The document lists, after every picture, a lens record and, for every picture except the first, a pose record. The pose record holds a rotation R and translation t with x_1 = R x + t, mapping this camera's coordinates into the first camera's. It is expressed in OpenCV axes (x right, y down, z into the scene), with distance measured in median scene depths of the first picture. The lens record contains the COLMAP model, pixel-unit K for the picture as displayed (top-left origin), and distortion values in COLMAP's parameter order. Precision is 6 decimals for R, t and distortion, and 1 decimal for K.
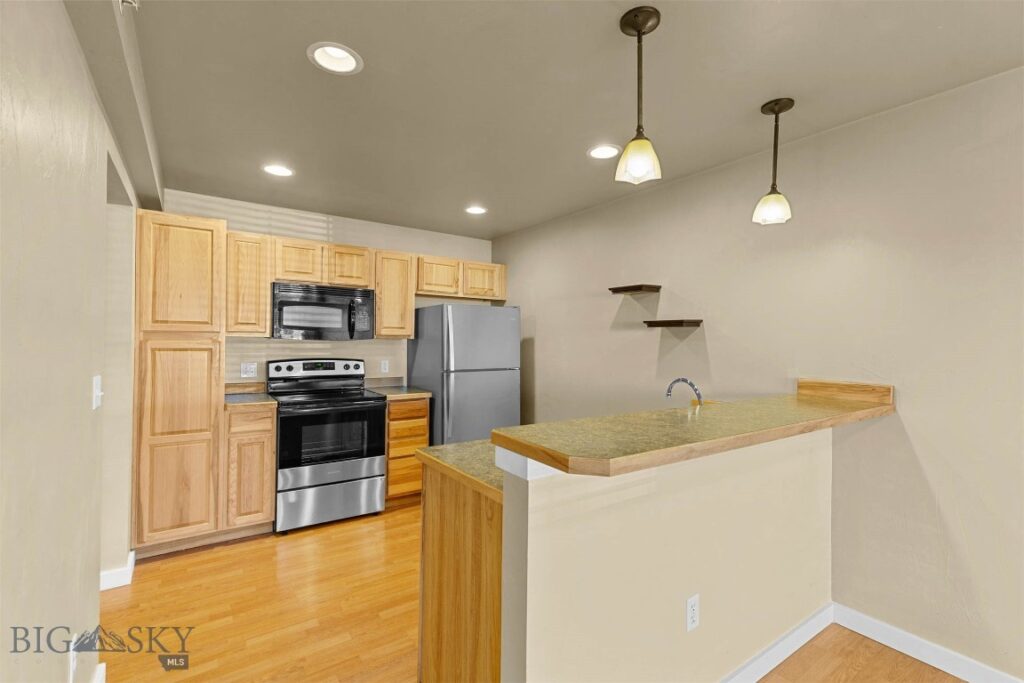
lens RADIAL K [[464.0, 0, 513.5], [0, 464.0, 342.6], [0, 0, 1]] dist [0.005155, 0.000417]
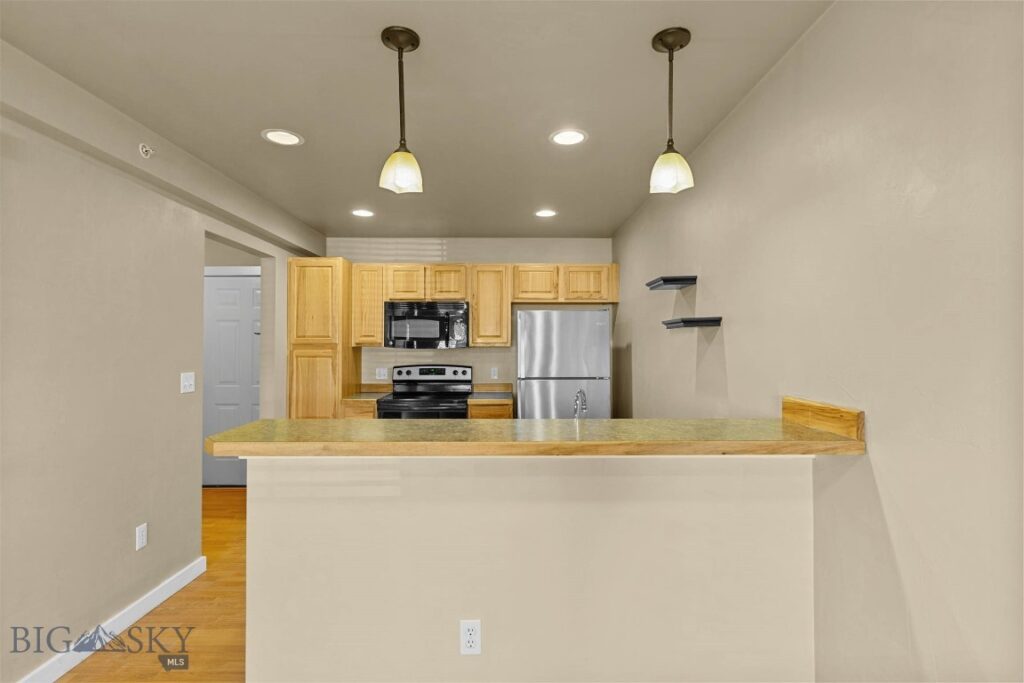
lens RADIAL K [[506.1, 0, 512.5], [0, 506.1, 339.7], [0, 0, 1]] dist [-0.002473, -0.000412]
pose [[0.821478, -0.020493, -0.569872, 0.471944], [0.008047, 0.999671, -0.024349, 0.004754], [0.570184, 0.015416, 0.821373, 0.093803]]
